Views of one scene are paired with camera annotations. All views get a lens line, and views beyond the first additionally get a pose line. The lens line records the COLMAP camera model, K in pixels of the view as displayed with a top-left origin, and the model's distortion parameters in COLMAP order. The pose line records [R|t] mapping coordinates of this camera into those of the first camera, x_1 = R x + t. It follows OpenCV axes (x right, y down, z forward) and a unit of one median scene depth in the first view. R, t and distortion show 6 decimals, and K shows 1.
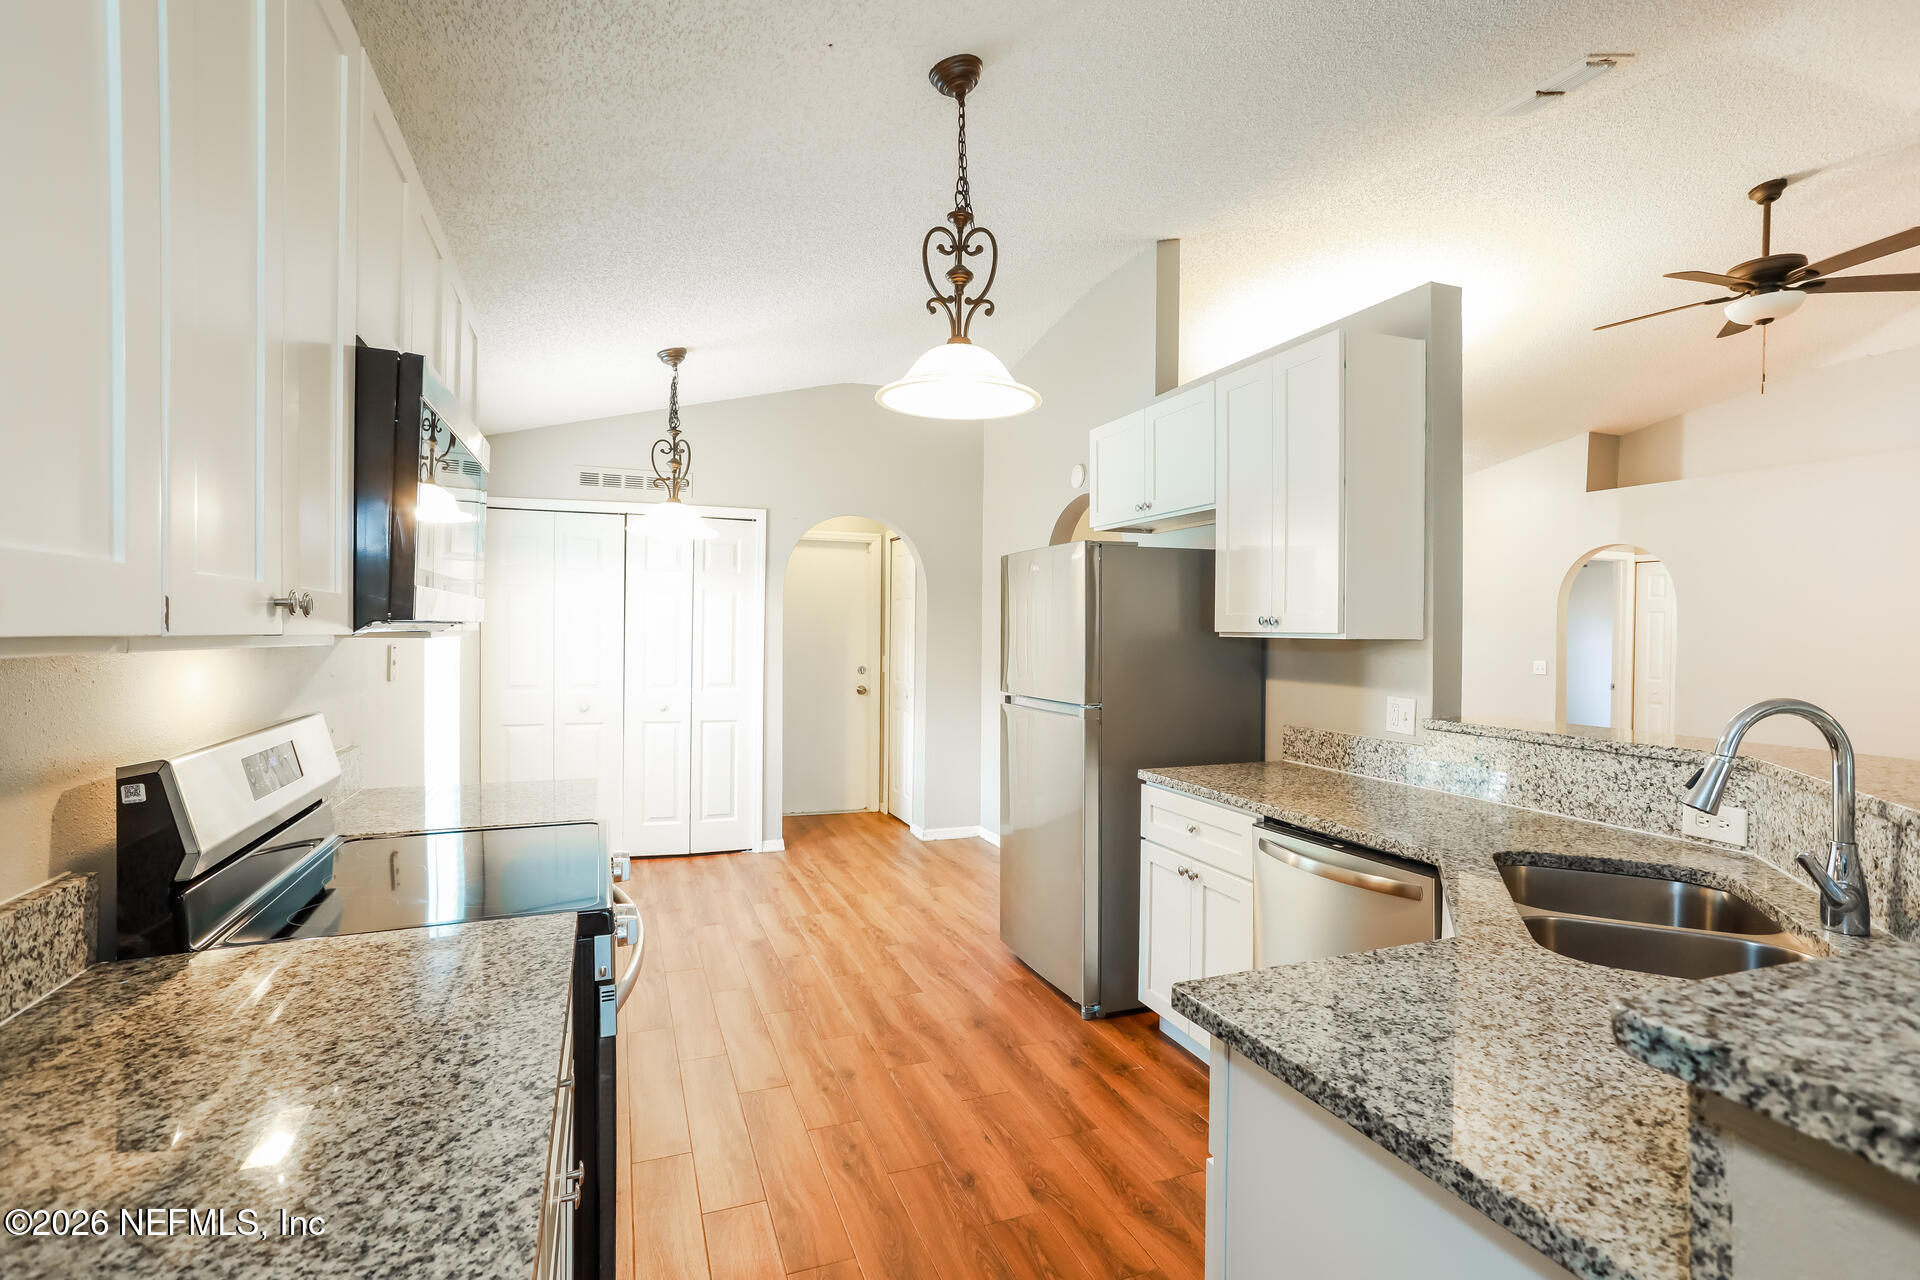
lens RADIAL K [[921.0, 0, 964.2], [0, 921.0, 636.3], [0, 0, 1]] dist [-0.000683, 0.007433]
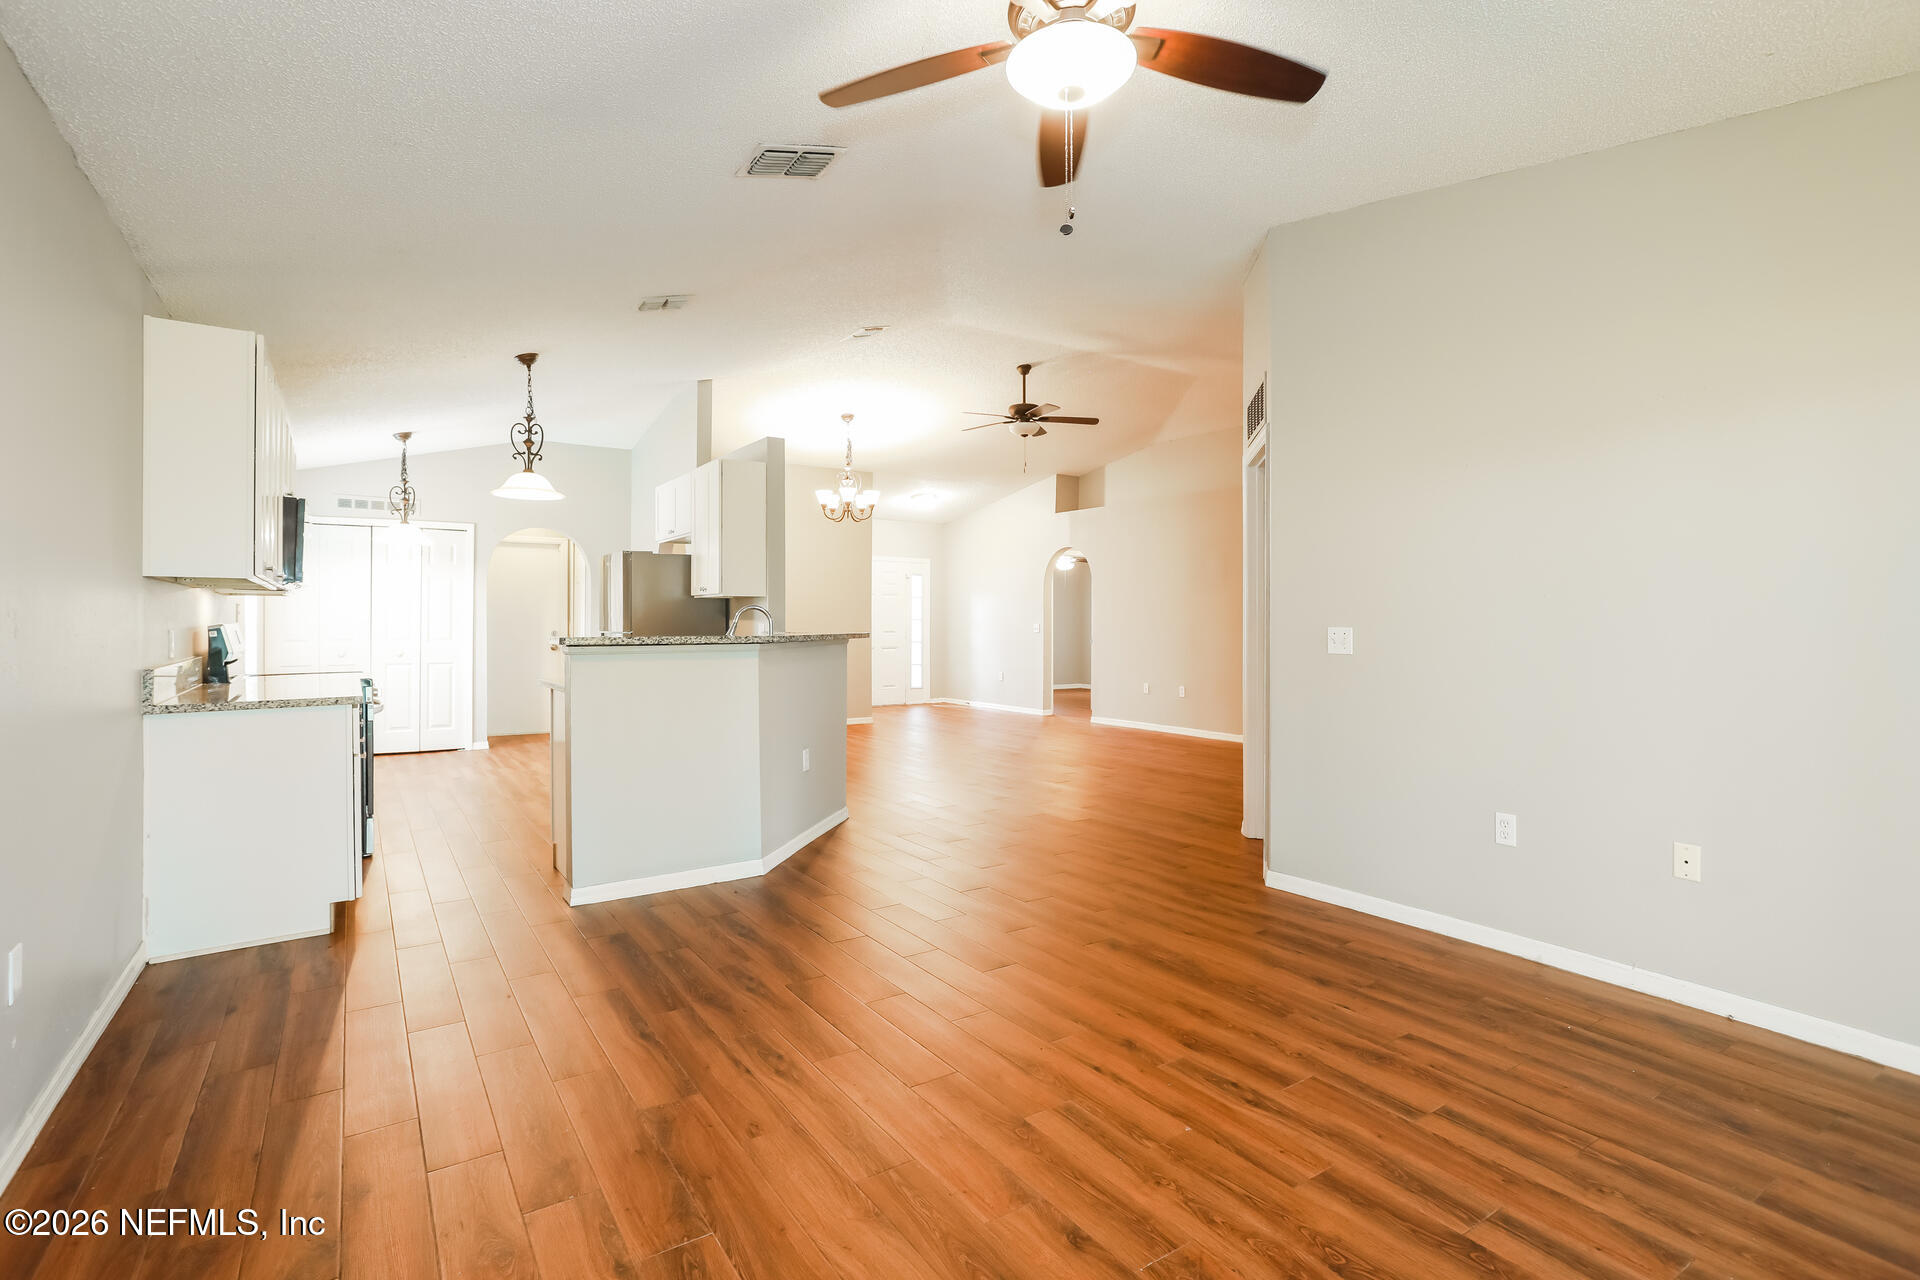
lens RADIAL K [[921.0, 0, 936.3], [0, 921.0, 616.0], [0, 0, 1]] dist [-0.000683, 0.007433]
pose [[0.979202, -0.010349, 0.202622, 0.293751], [0.012737, 0.999864, -0.010481, 0.053872], [-0.202486, 0.012843, 0.979201, -0.843929]]
